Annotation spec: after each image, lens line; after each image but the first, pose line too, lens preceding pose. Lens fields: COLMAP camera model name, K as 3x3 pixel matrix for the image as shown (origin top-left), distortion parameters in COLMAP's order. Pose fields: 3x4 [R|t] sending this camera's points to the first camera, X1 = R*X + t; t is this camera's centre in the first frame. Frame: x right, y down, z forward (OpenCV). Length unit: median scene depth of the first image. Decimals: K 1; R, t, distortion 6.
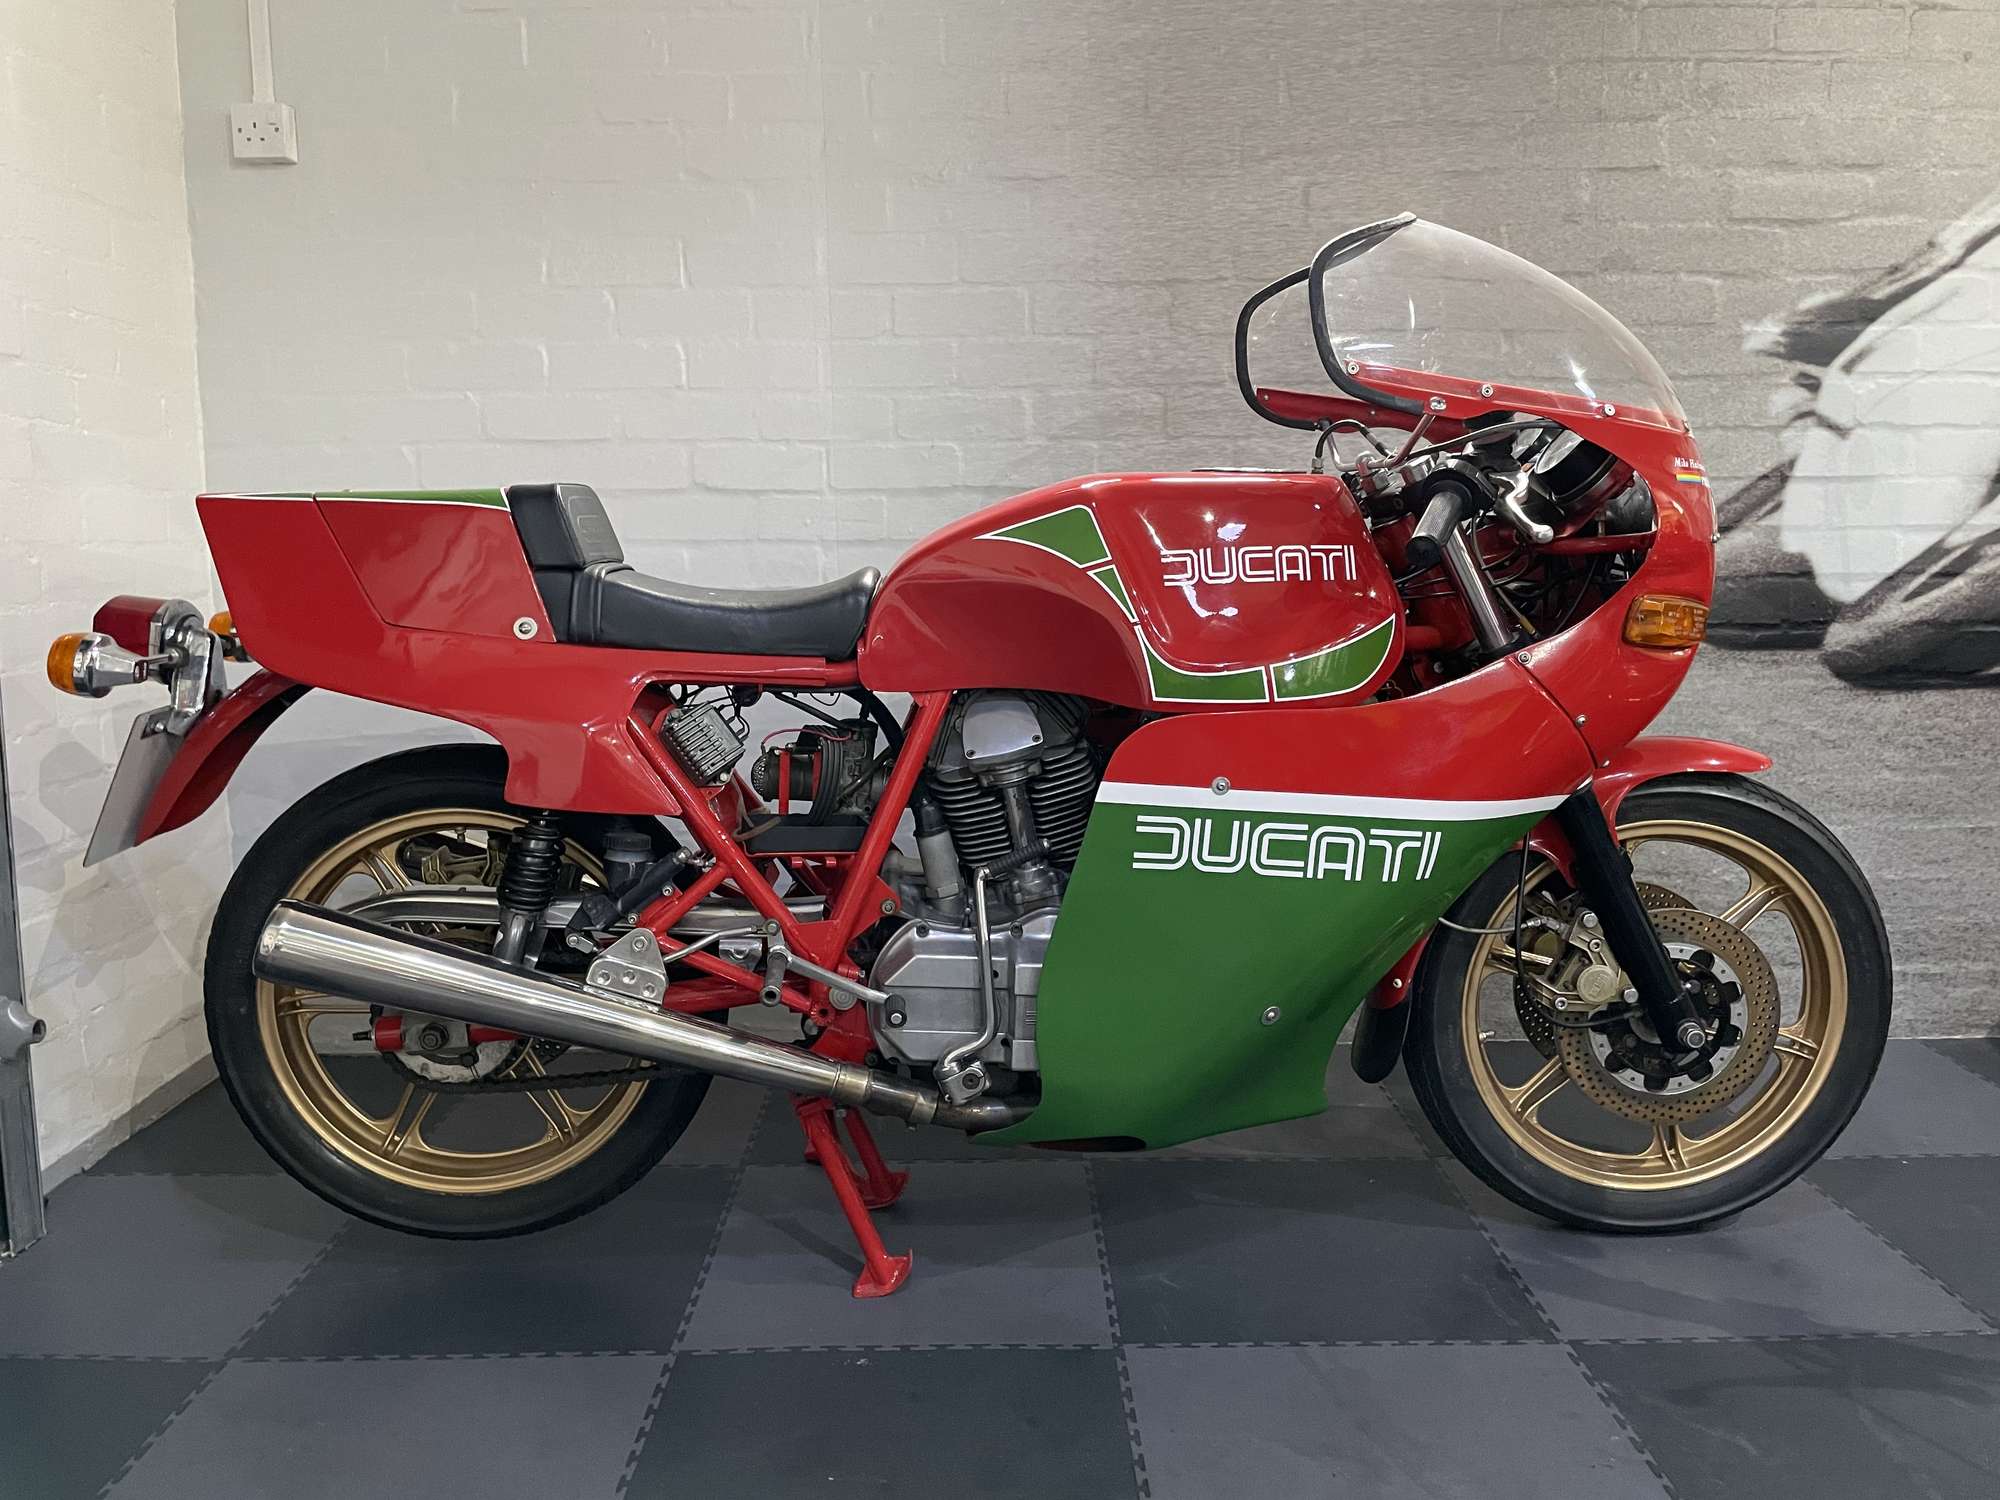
lens RADIAL K [[1537.7, 0, 991.9], [0, 1537.7, 752.5], [0, 0, 1]] dist [0.061733, -0.099528]
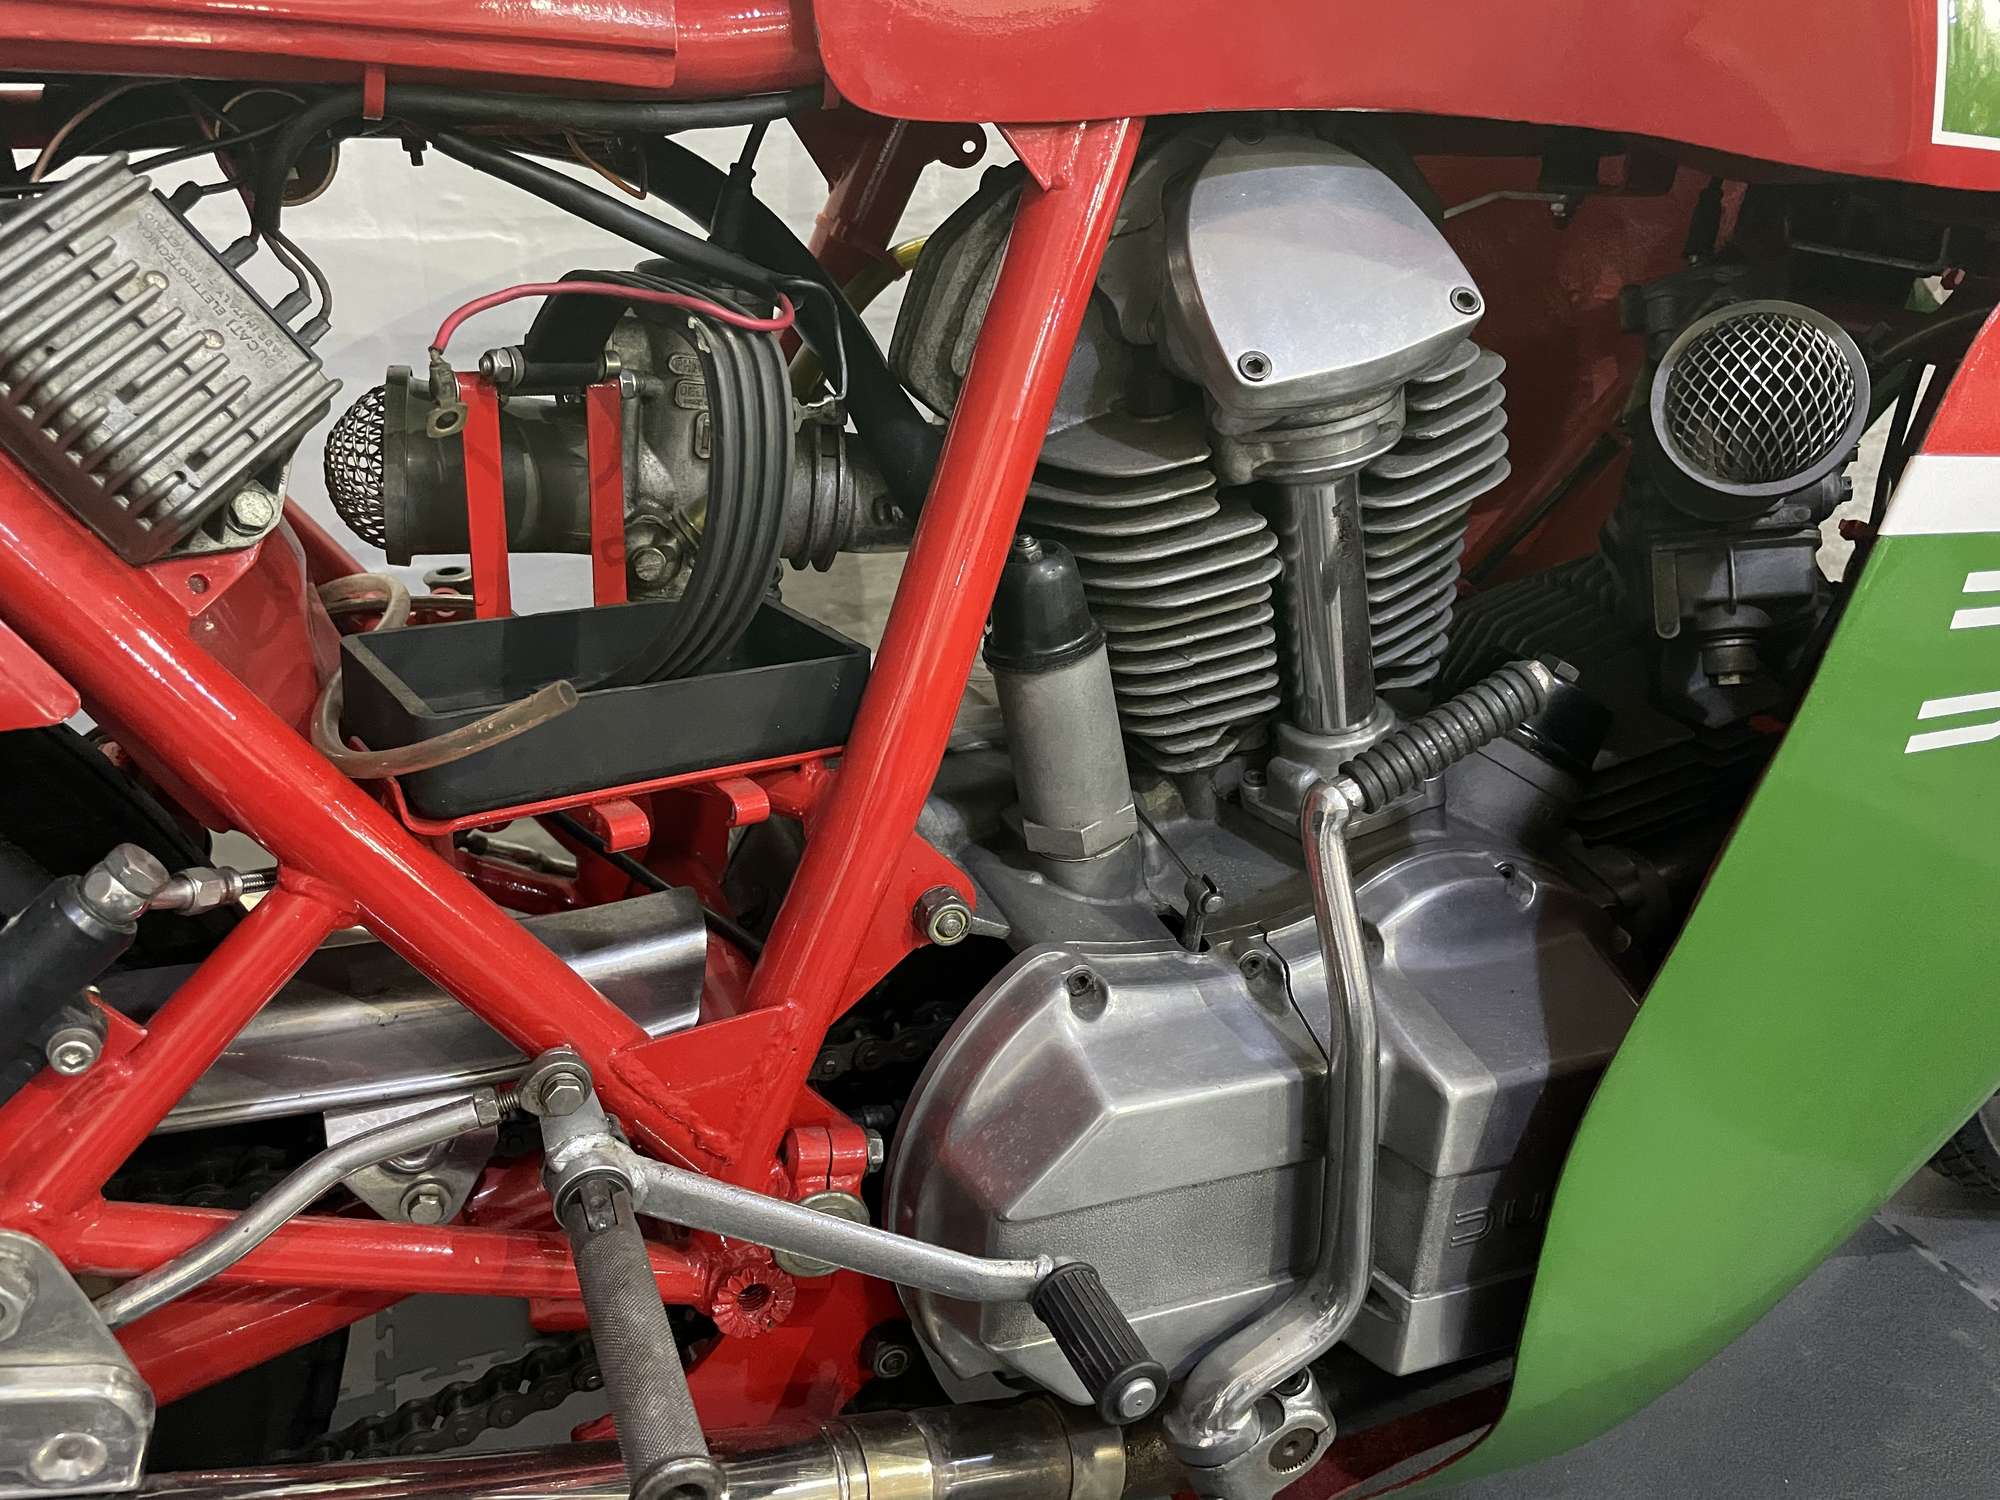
lens RADIAL K [[1537.7, 0, 991.9], [0, 1537.7, 752.5], [0, 0, 1]] dist [0.061733, -0.099528]
pose [[0.940978, -0.114928, 0.318358, -0.147908], [0.035980, 0.969222, 0.243545, -0.001212], [-0.336549, -0.217716, 0.916152, 0.742720]]
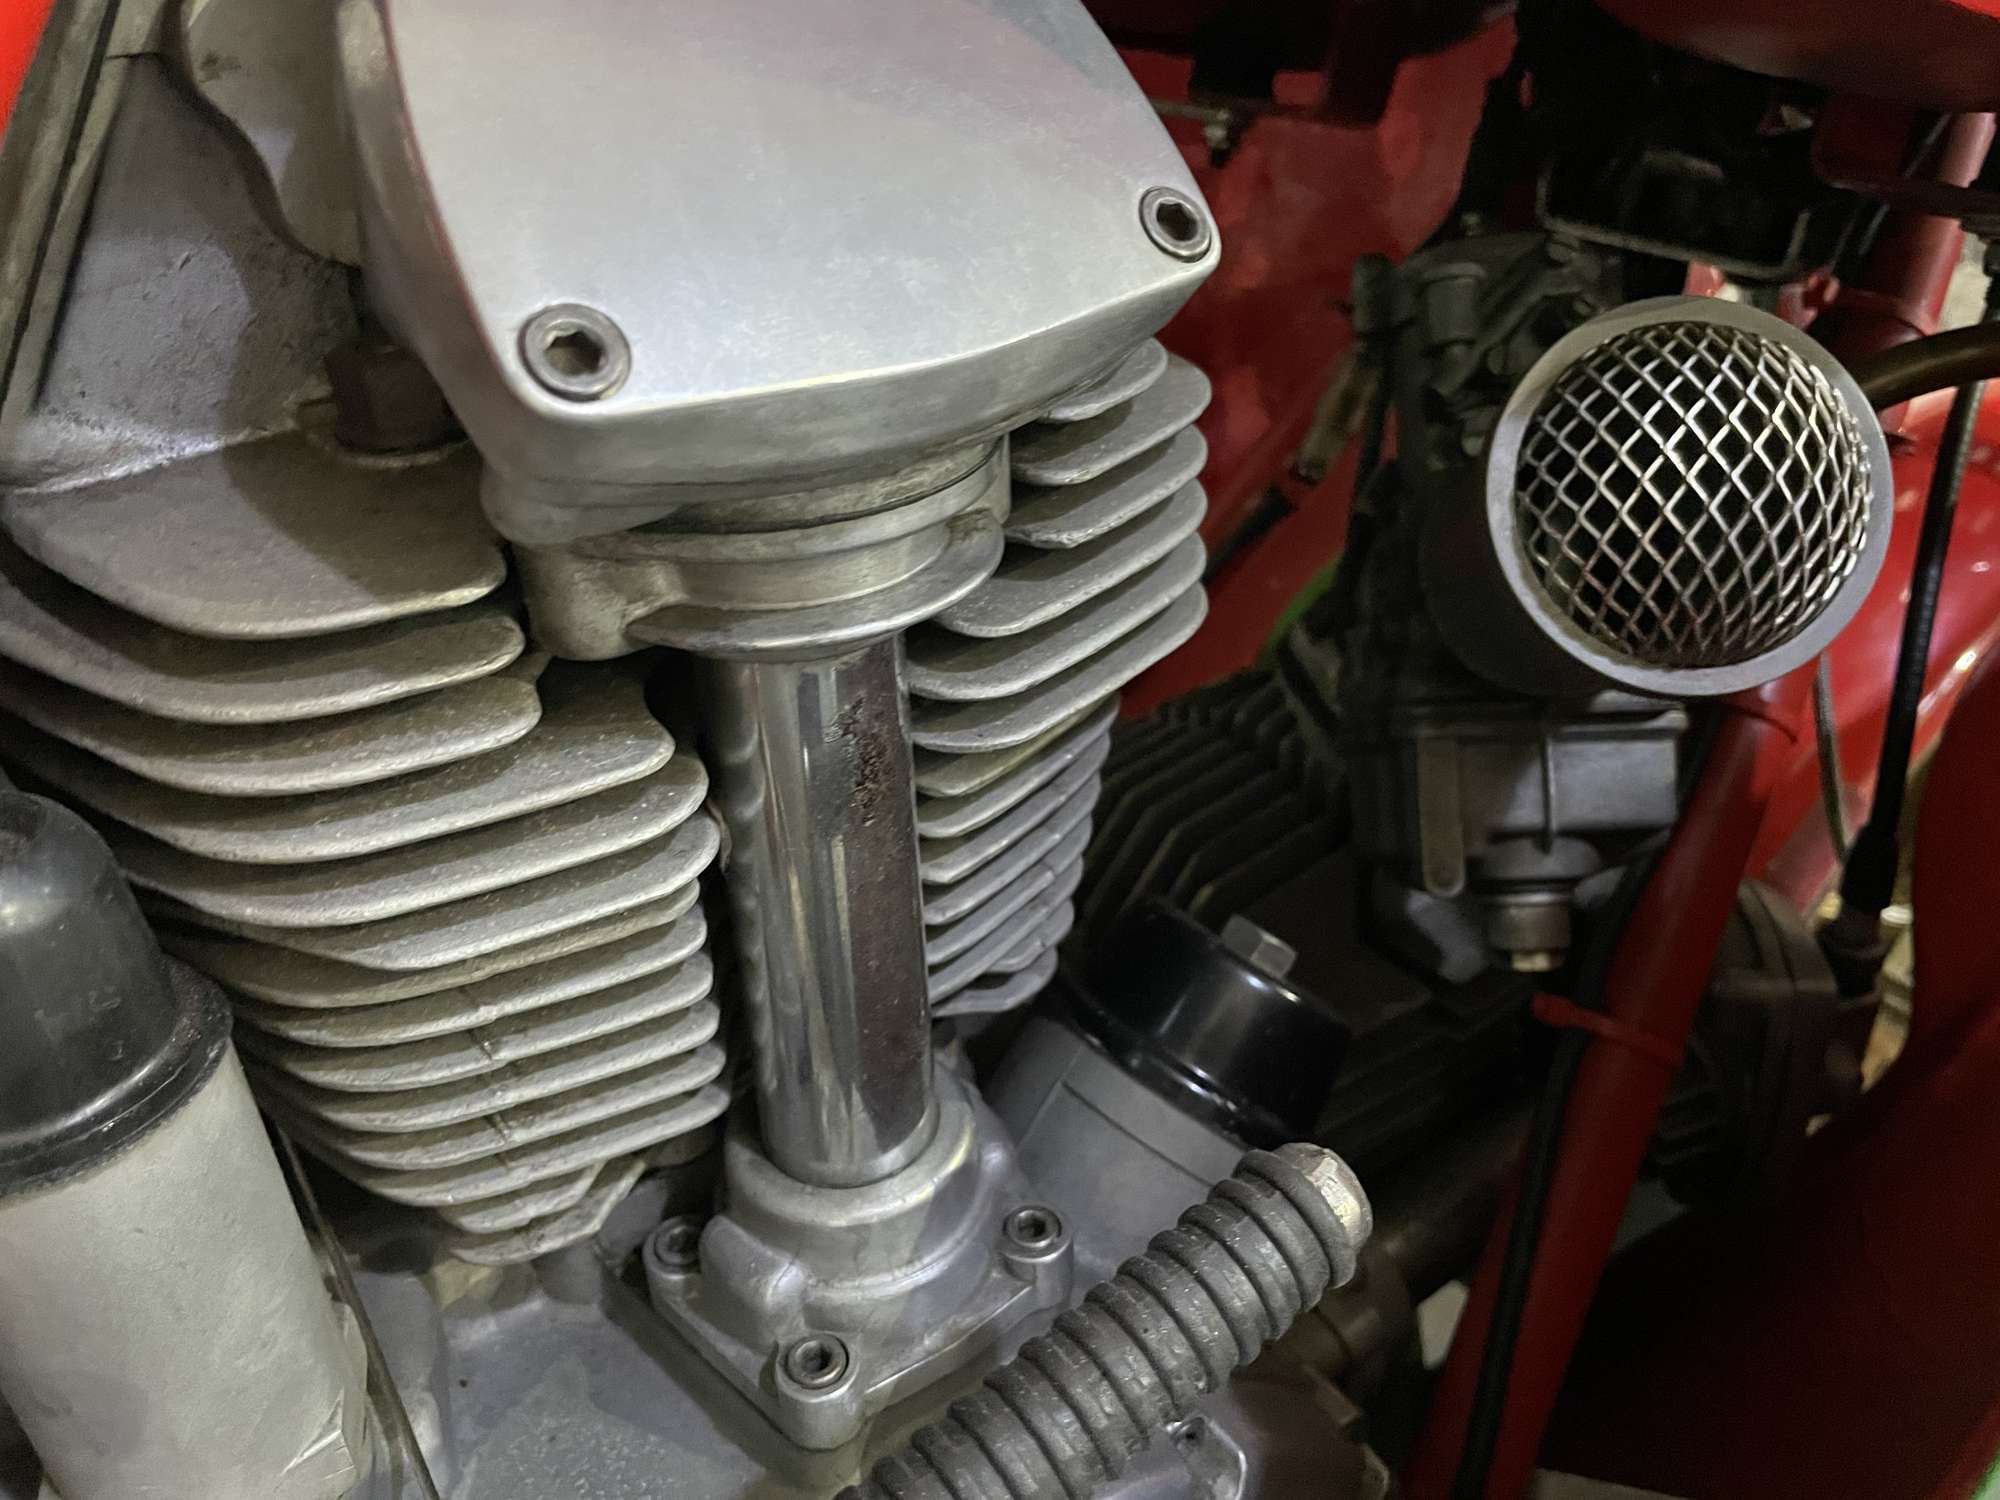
lens RADIAL K [[1537.7, 0, 991.9], [0, 1537.7, 752.5], [0, 0, 1]] dist [0.061733, -0.099528]
pose [[0.816769, -0.116022, 0.565180, -0.044820], [-0.046617, 0.963100, 0.265077, -0.001689], [-0.575079, -0.242853, 0.781221, 0.901384]]
